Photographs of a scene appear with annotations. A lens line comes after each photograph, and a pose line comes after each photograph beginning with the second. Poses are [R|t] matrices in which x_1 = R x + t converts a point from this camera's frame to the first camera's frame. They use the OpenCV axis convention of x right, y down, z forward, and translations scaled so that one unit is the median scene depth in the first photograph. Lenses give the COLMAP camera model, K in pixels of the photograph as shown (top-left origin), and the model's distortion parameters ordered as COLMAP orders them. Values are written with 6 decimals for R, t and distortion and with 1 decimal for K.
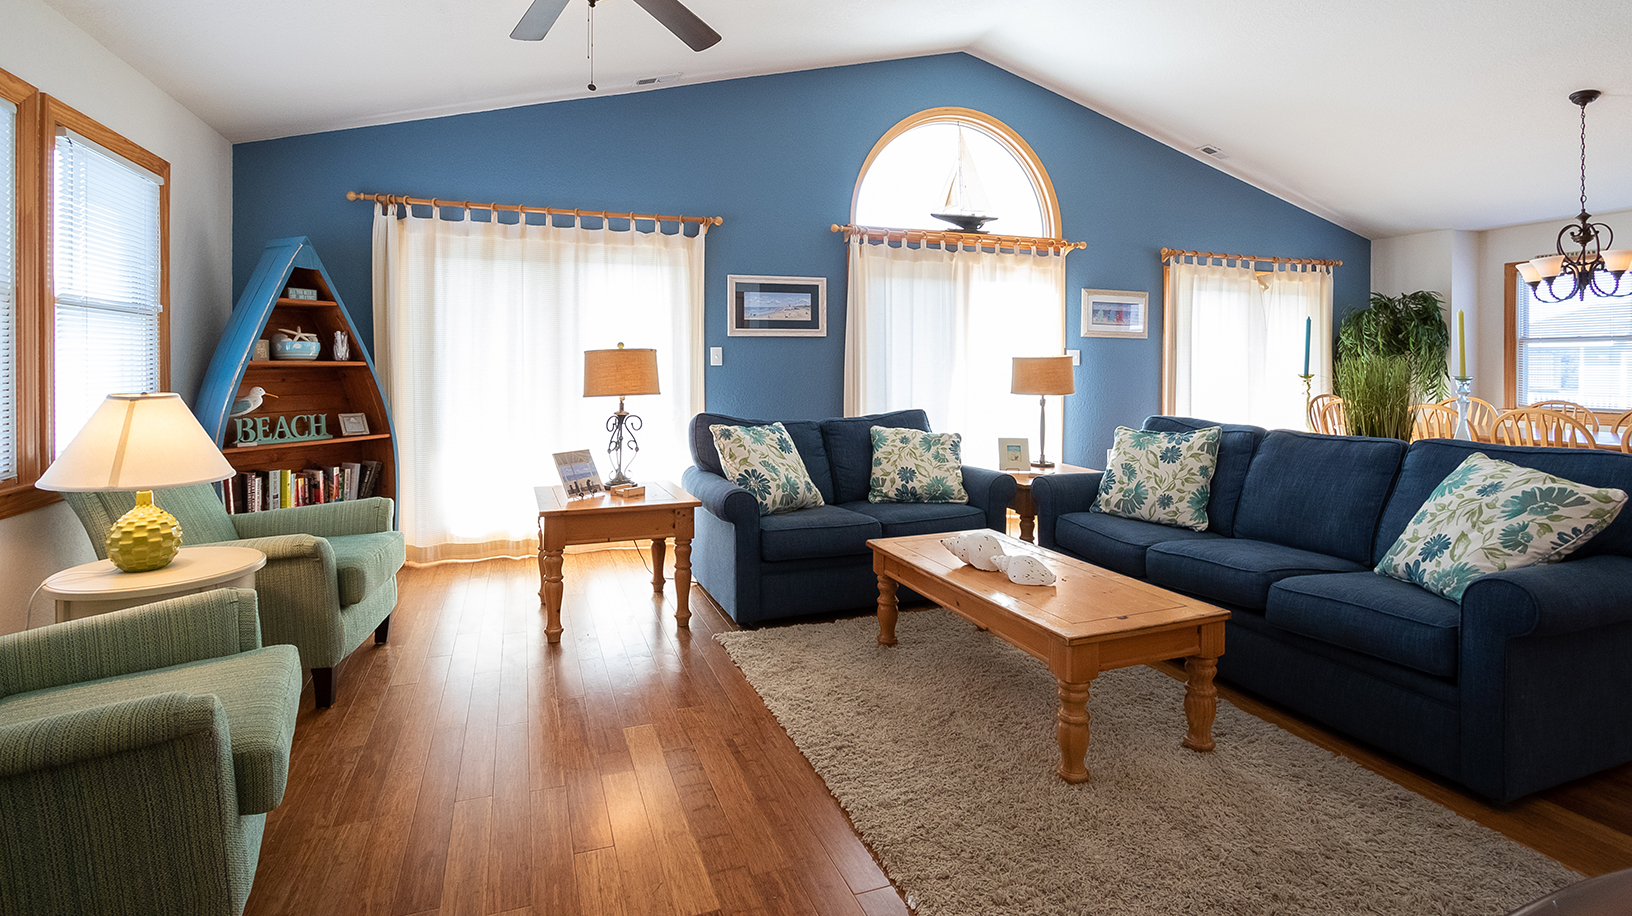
lens RADIAL K [[753.9, 0, 810.5], [0, 753.9, 375.5], [0, 0, 1]] dist [-0.019597, 0.000020]
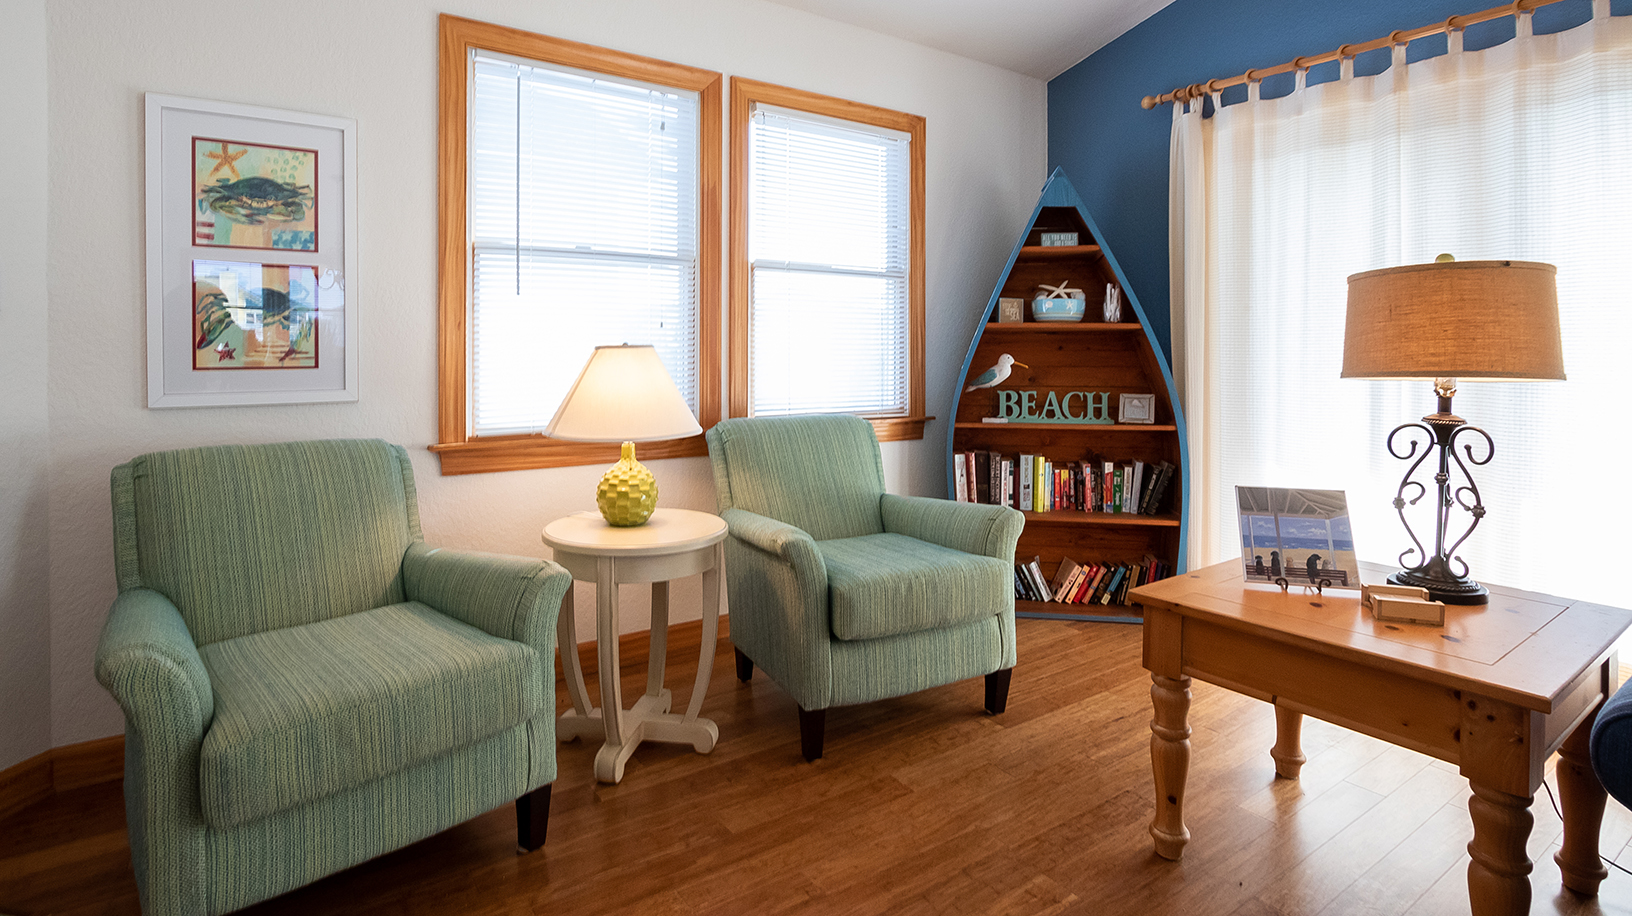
lens RADIAL K [[826.5, 0, 811.6], [0, 826.5, 353.3], [0, 0, 1]] dist [-0.003462, -0.000527]
pose [[0.238329, 0.002382, -0.971182, 0.110978], [-0.016597, 0.999861, -0.001621, 0.017744], [0.971043, 0.016505, 0.238335, 0.506703]]
